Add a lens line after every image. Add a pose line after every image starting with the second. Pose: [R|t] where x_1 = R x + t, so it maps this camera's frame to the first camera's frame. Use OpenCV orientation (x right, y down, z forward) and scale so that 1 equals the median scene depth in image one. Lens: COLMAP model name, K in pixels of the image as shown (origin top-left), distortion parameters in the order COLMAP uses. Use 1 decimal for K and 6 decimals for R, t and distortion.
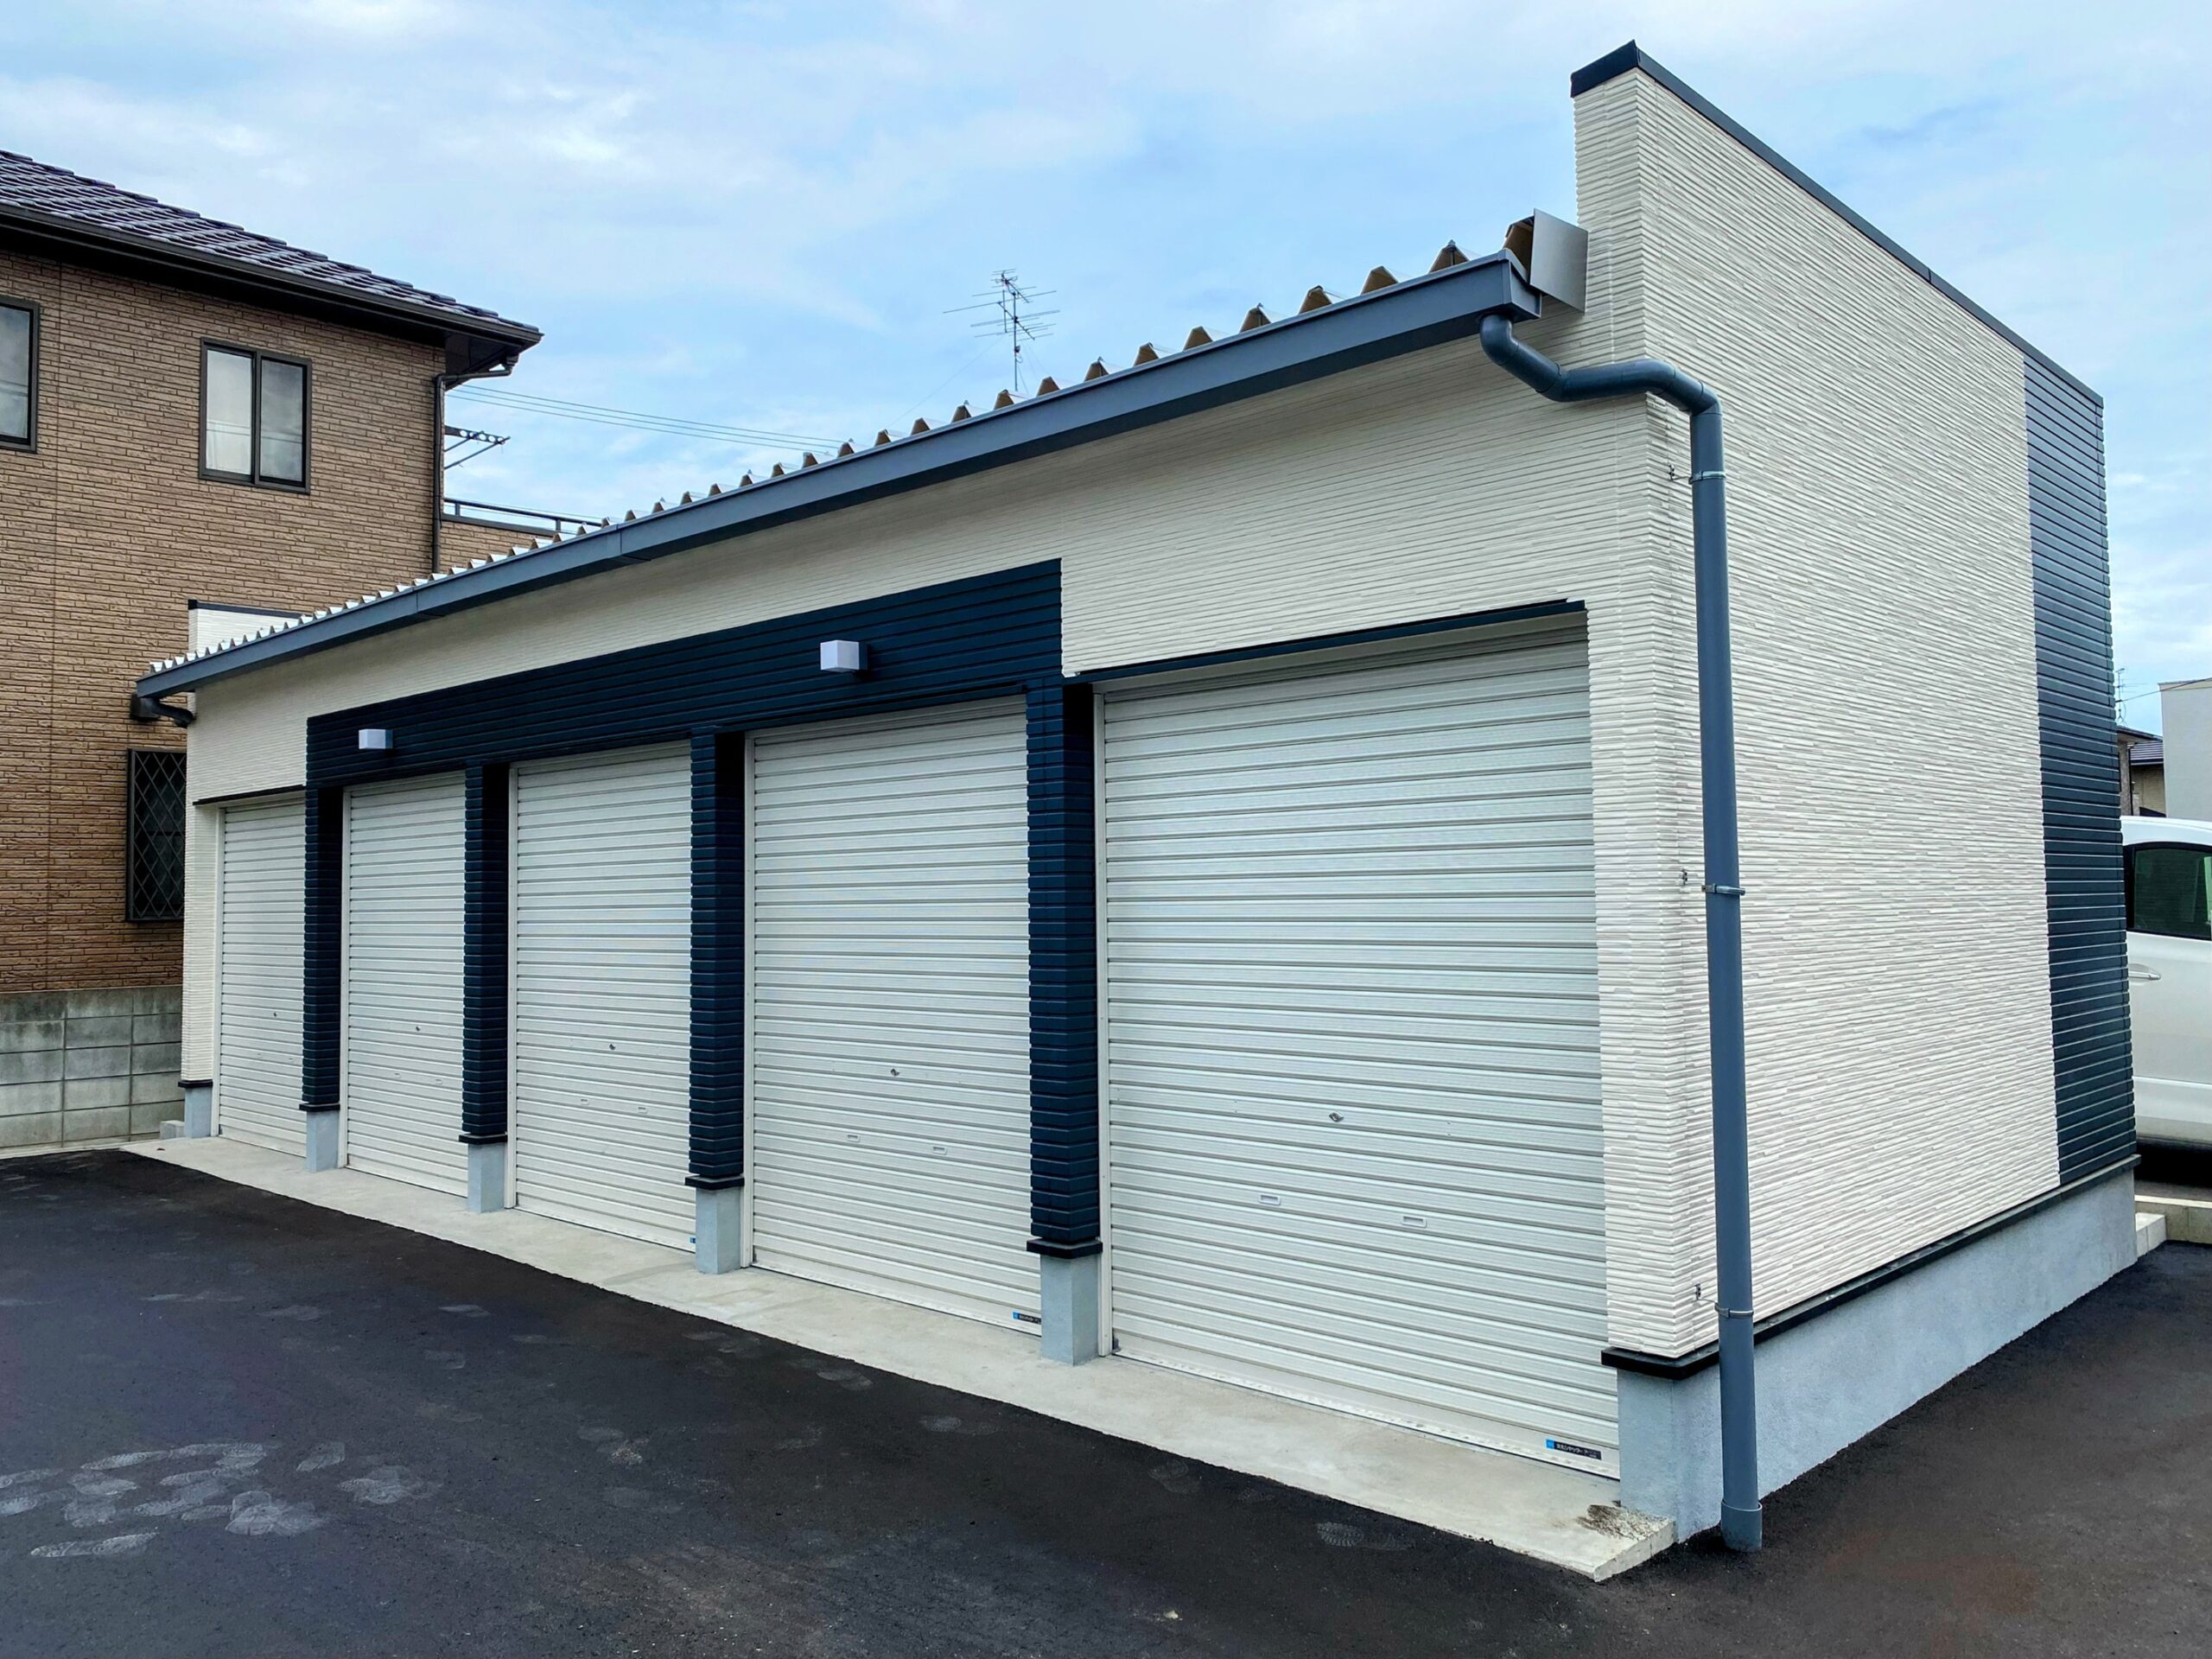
lens RADIAL K [[1675.5, 0, 1094.1], [0, 1675.5, 823.2], [0, 0, 1]] dist [0.024026, -0.028320]
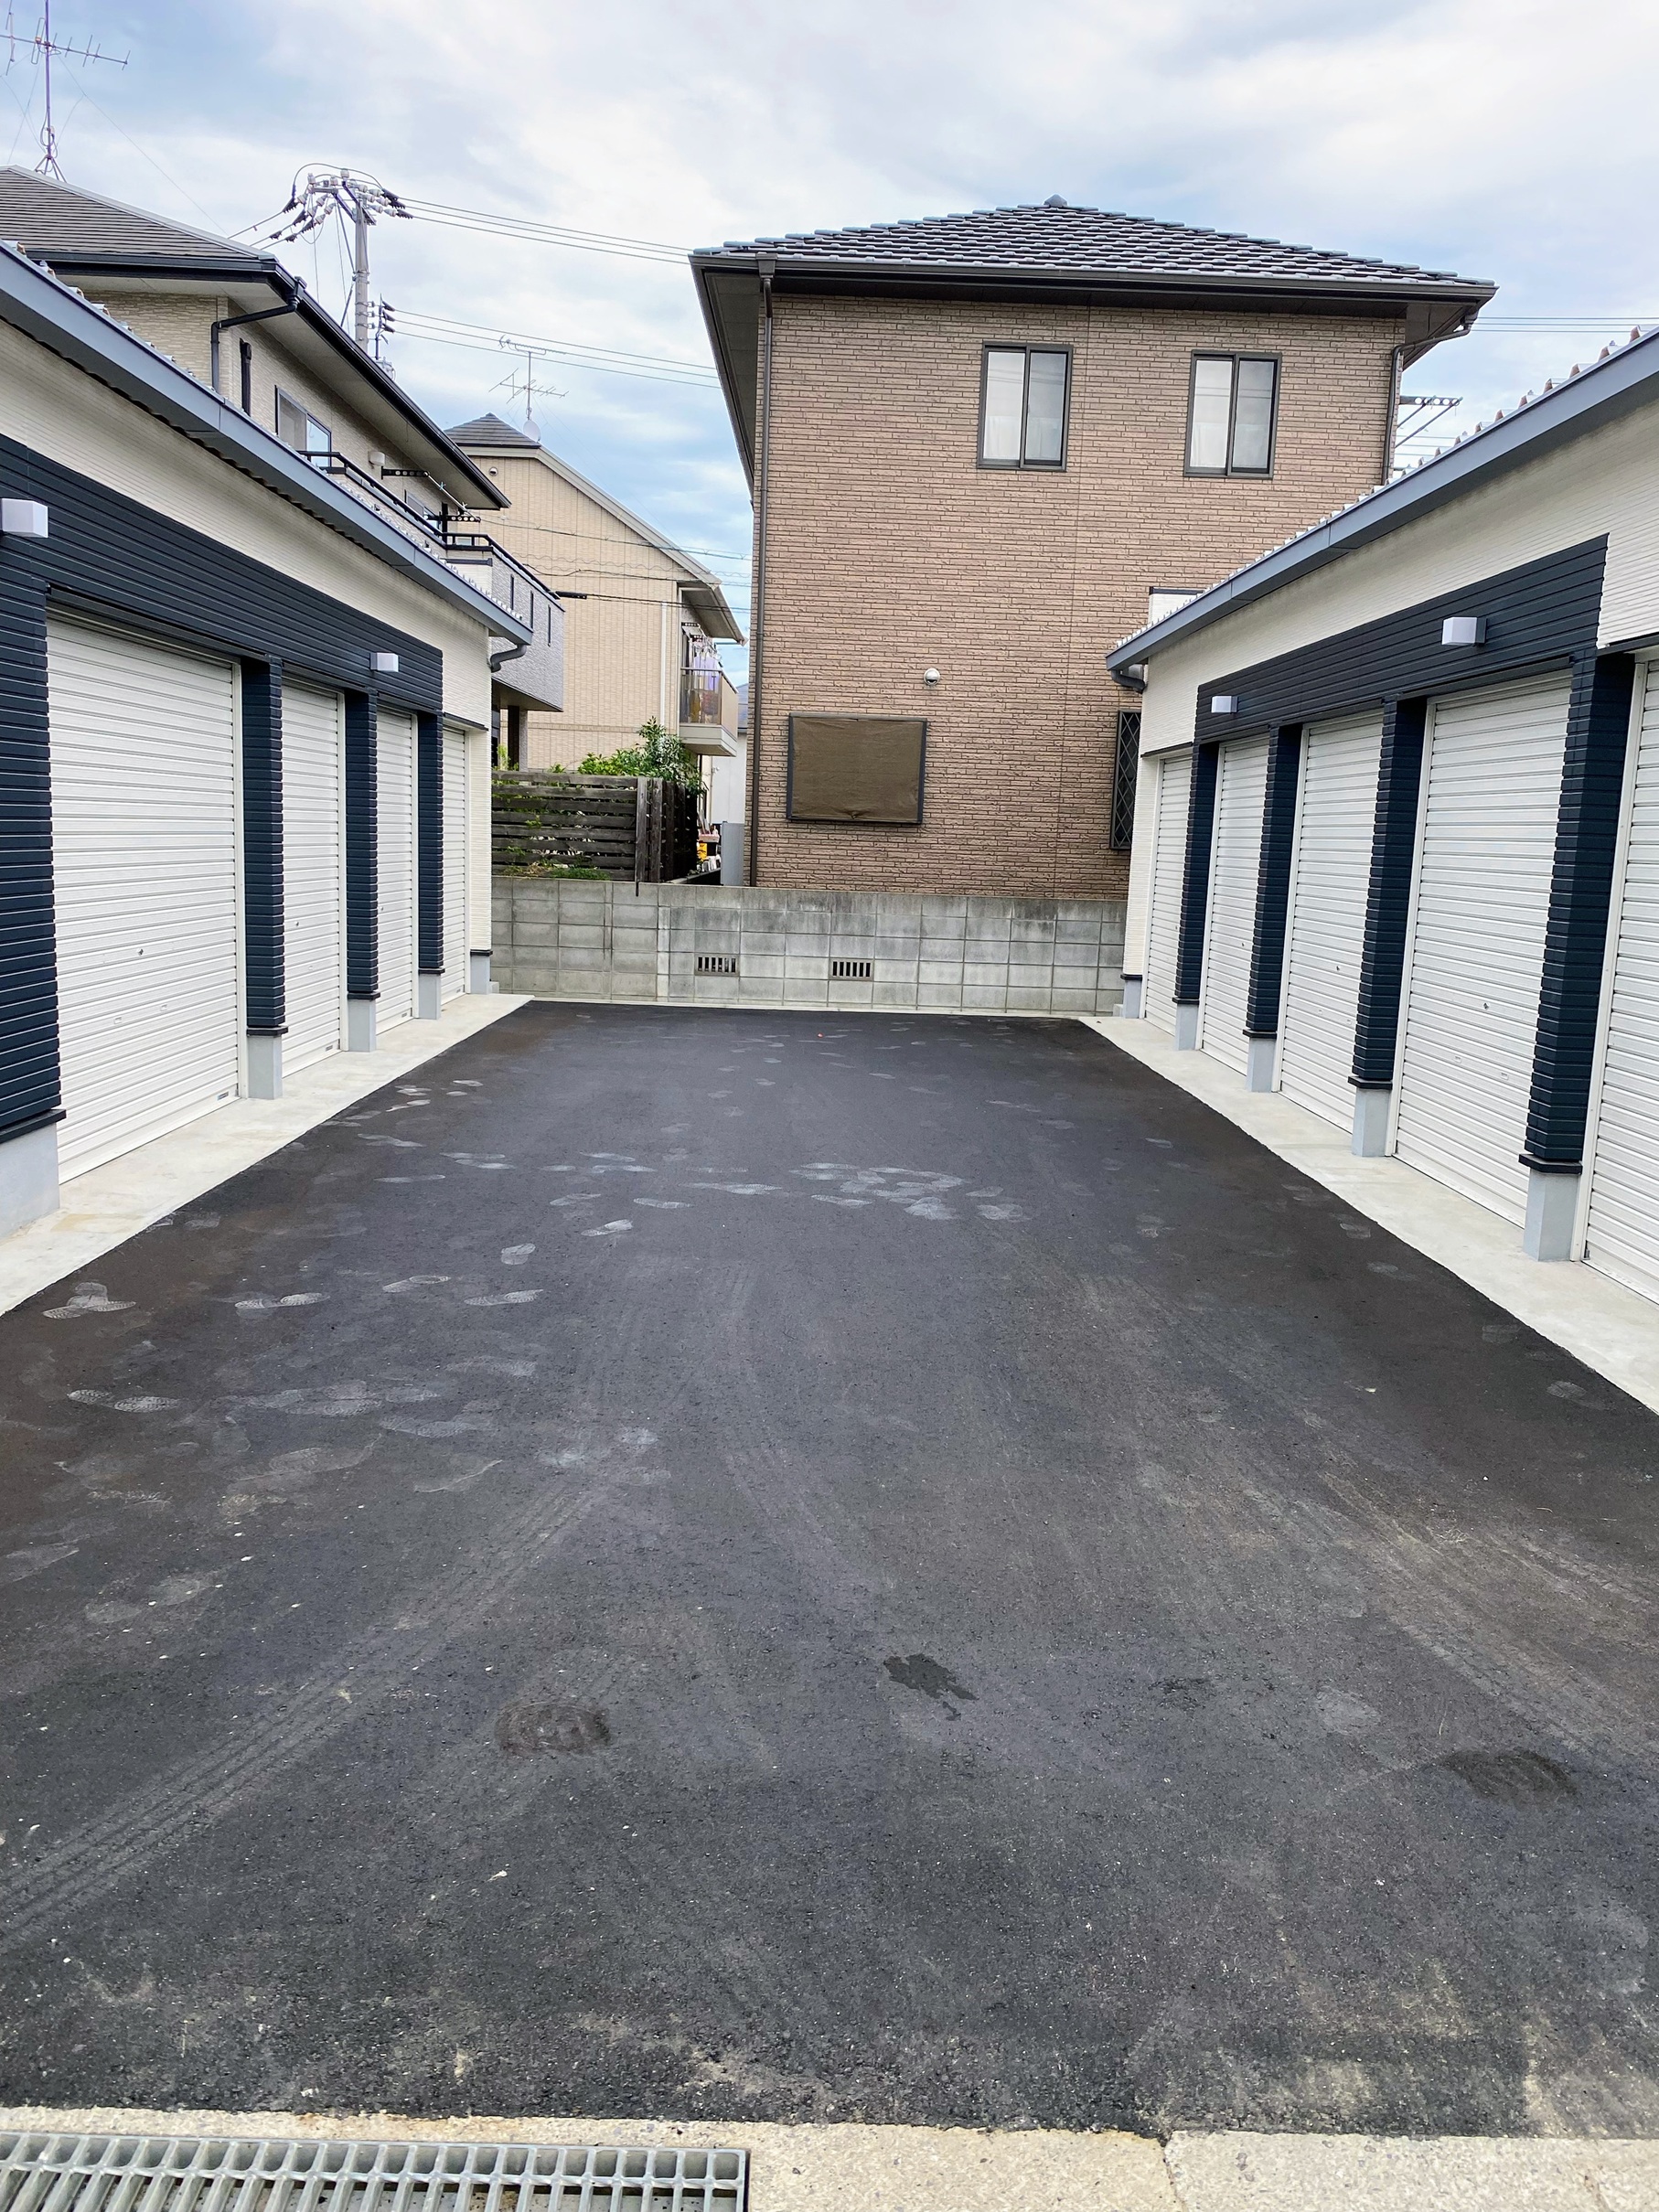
lens RADIAL K [[1675.6, 0, 837.4], [0, 1675.6, 1100.2], [0, 0, 1]] dist [0.024026, -0.028320]
pose [[0.706282, 0.152854, -0.691232, 0.210866], [-0.017725, 0.979924, 0.198582, -0.004567], [0.707708, -0.128003, 0.694812, -0.066987]]
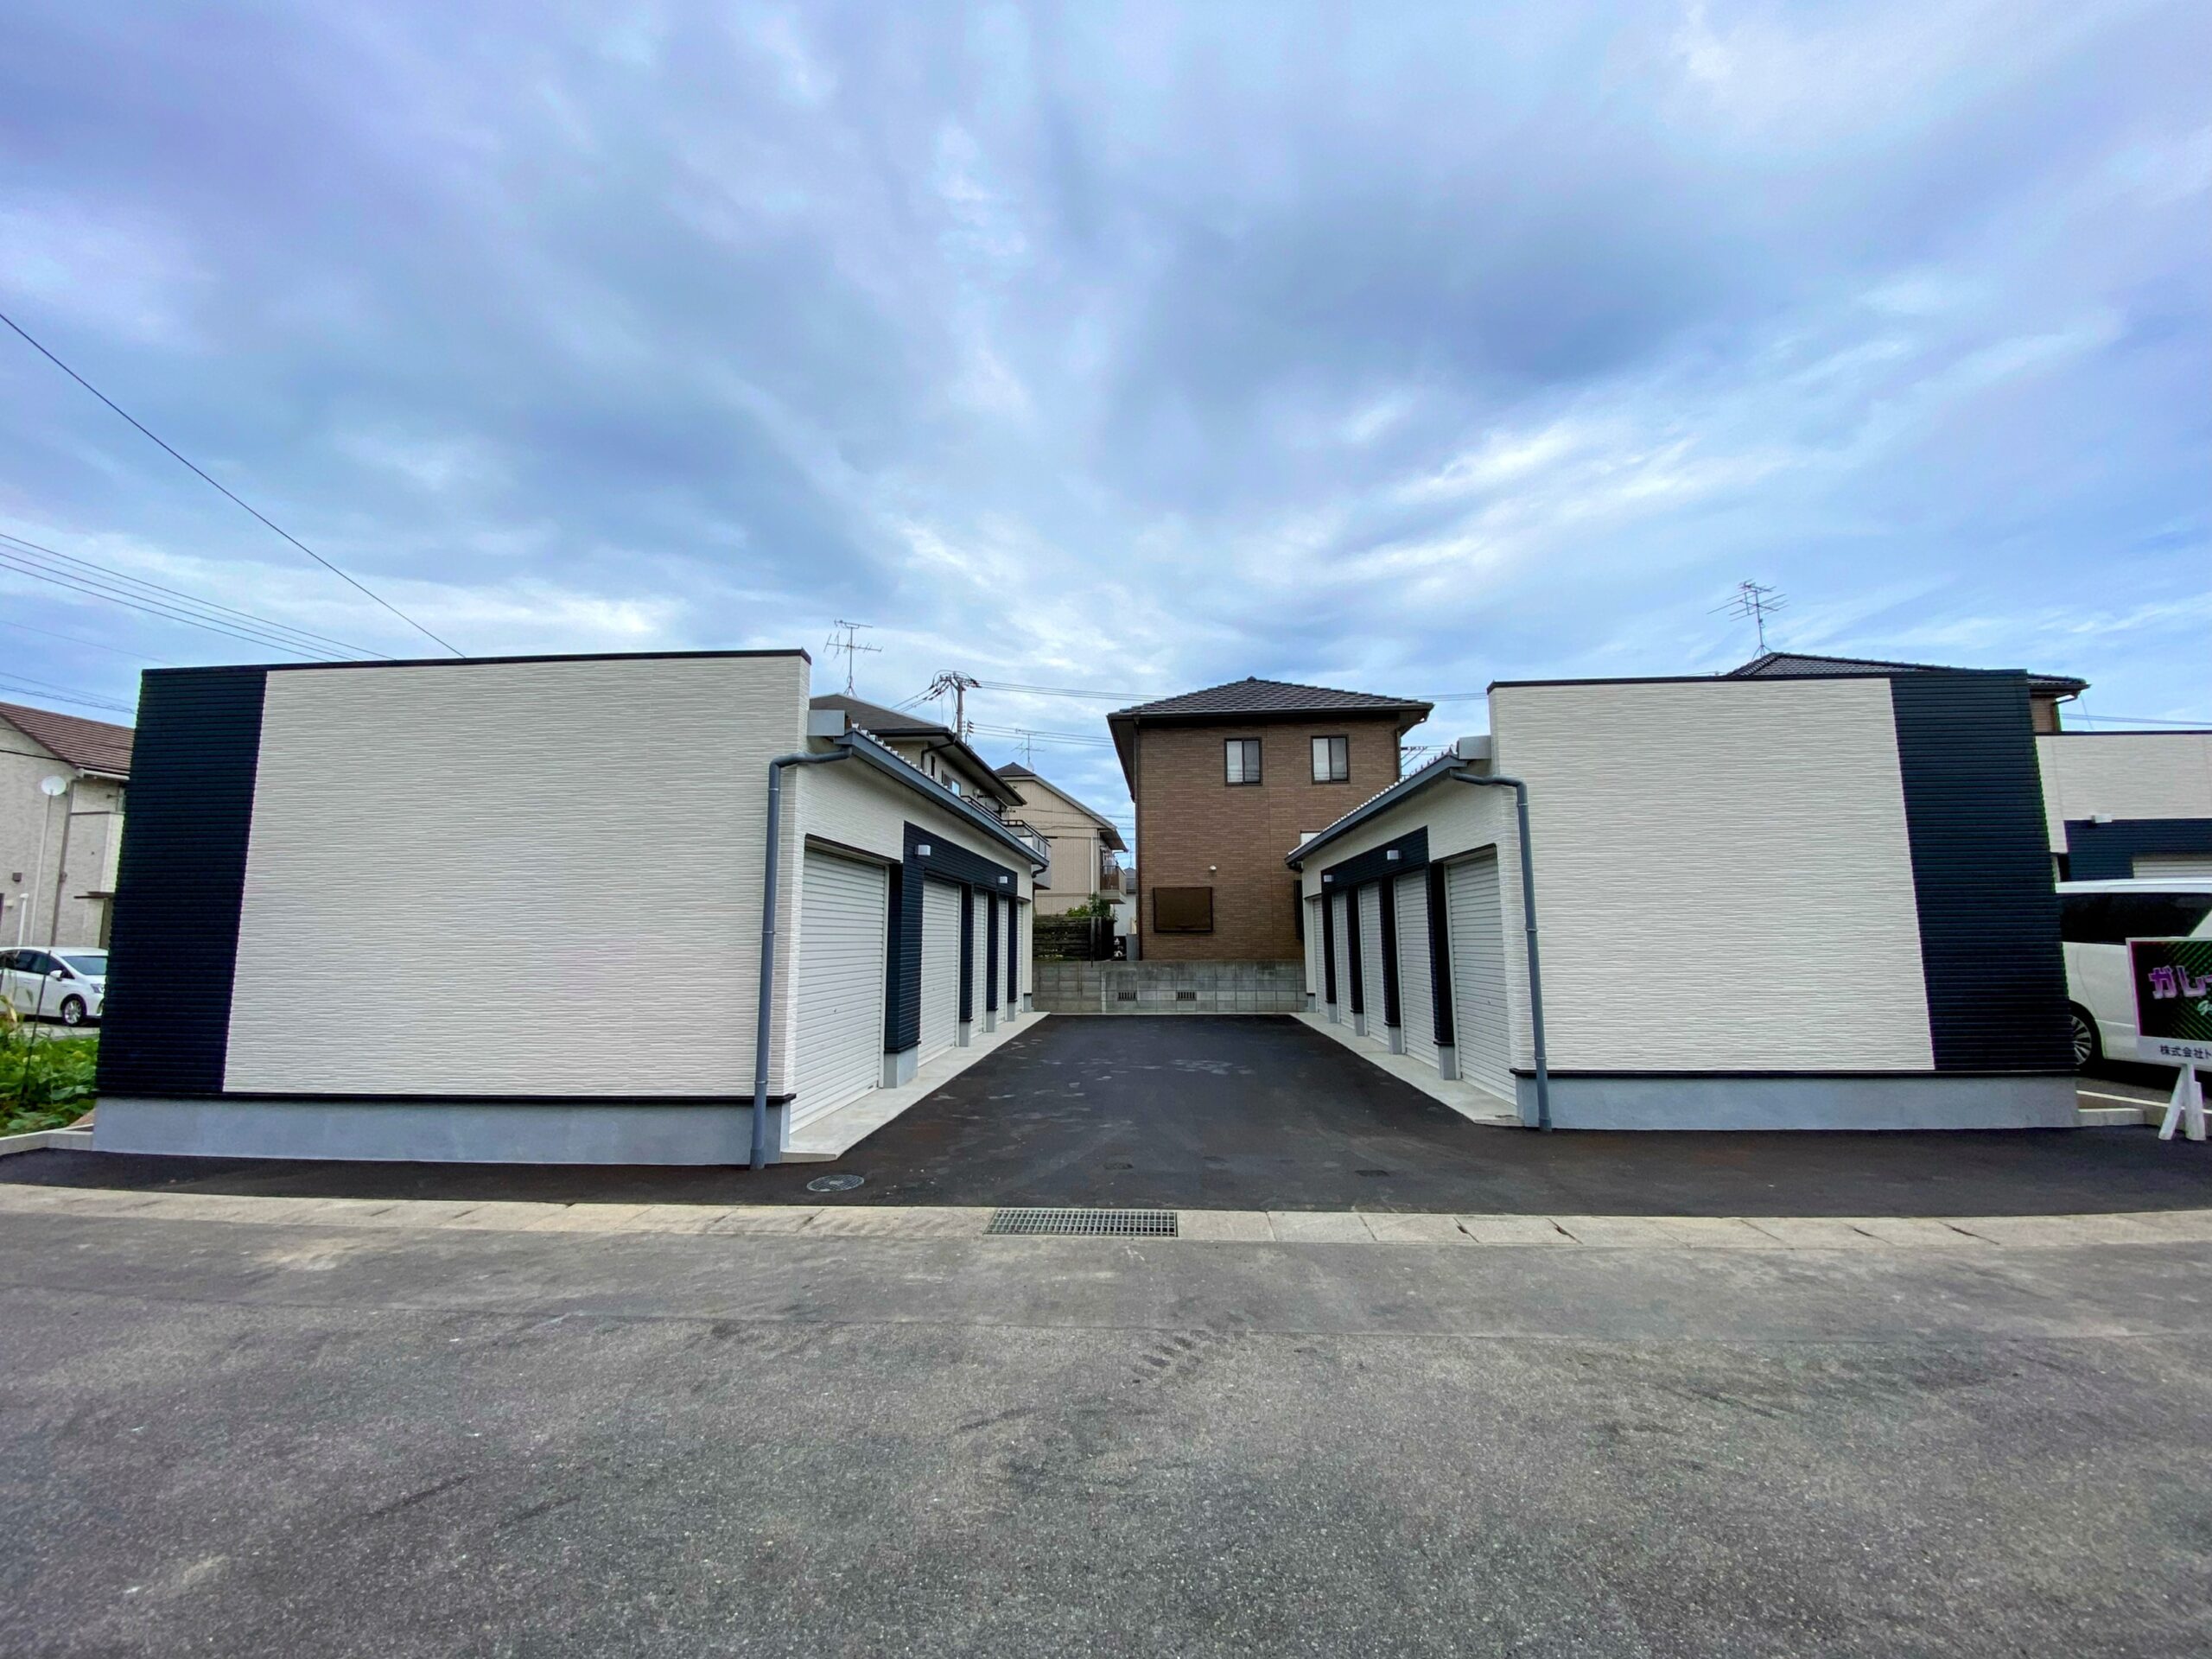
lens RADIAL K [[891.4, 0, 1104.6], [0, 891.4, 827.3], [0, 0, 1]] dist [-0.001593, -0.004799]
pose [[0.649392, -0.085368, -0.755647, 0.429829], [0.031355, 0.995840, -0.085558, -0.013669], [0.759807, 0.031867, 0.649367, -0.288544]]
